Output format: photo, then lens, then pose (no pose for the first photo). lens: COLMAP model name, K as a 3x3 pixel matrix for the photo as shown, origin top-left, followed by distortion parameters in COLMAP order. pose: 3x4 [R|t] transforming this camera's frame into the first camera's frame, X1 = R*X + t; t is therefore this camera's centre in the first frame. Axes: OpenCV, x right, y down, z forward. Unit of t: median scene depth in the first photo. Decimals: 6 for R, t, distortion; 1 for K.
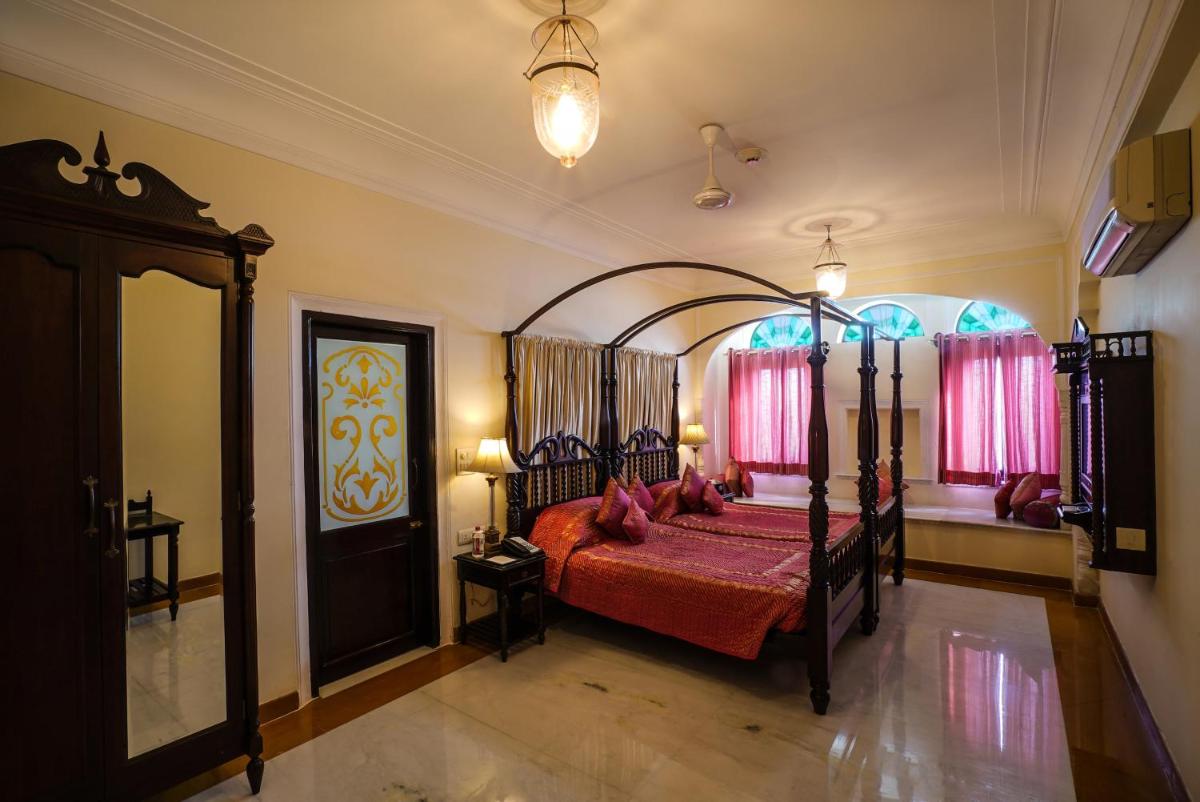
lens RADIAL K [[564.2, 0, 602.2], [0, 564.2, 398.5], [0, 0, 1]] dist [-0.005615, -0.000315]
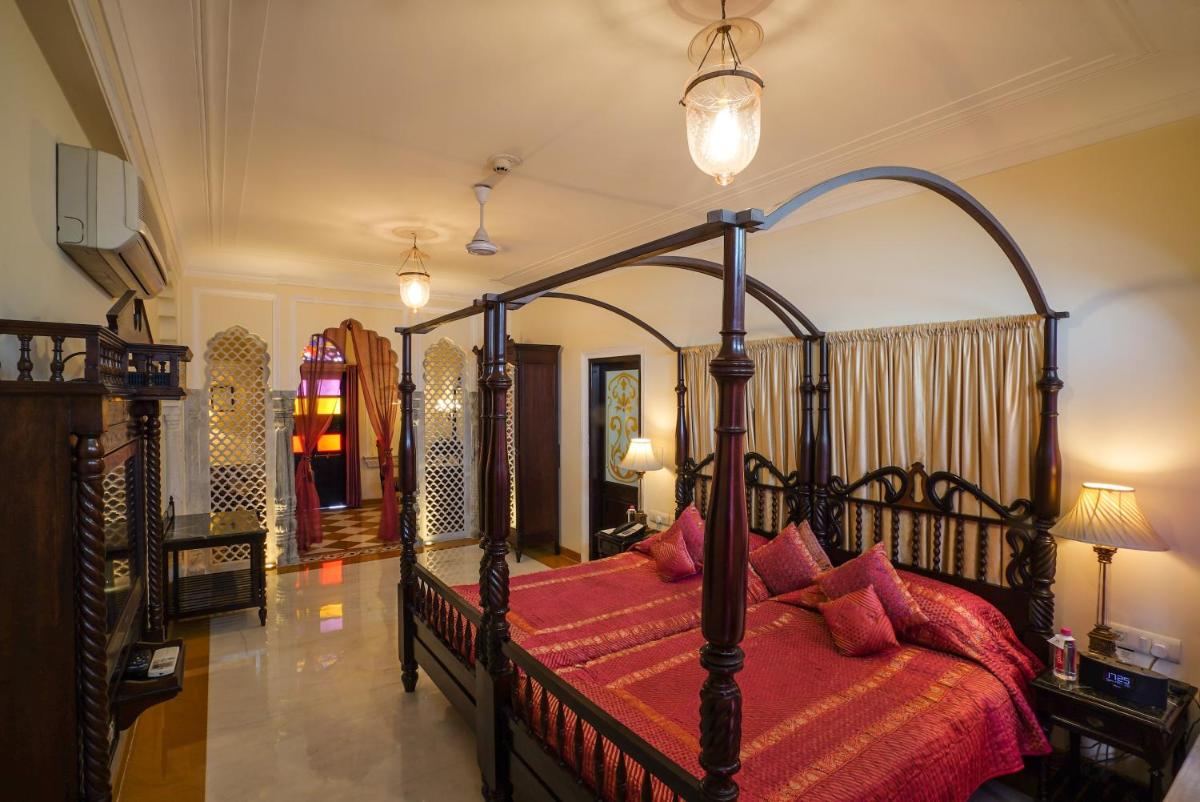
lens RADIAL K [[564.2, 0, 601.7], [0, 564.2, 404.3], [0, 0, 1]] dist [-0.005615, -0.000315]
pose [[-0.308512, 0.001129, -0.951220, 1.098018], [-0.011644, 0.999920, 0.004963, -0.012096], [0.951149, 0.012607, -0.308474, 1.409950]]
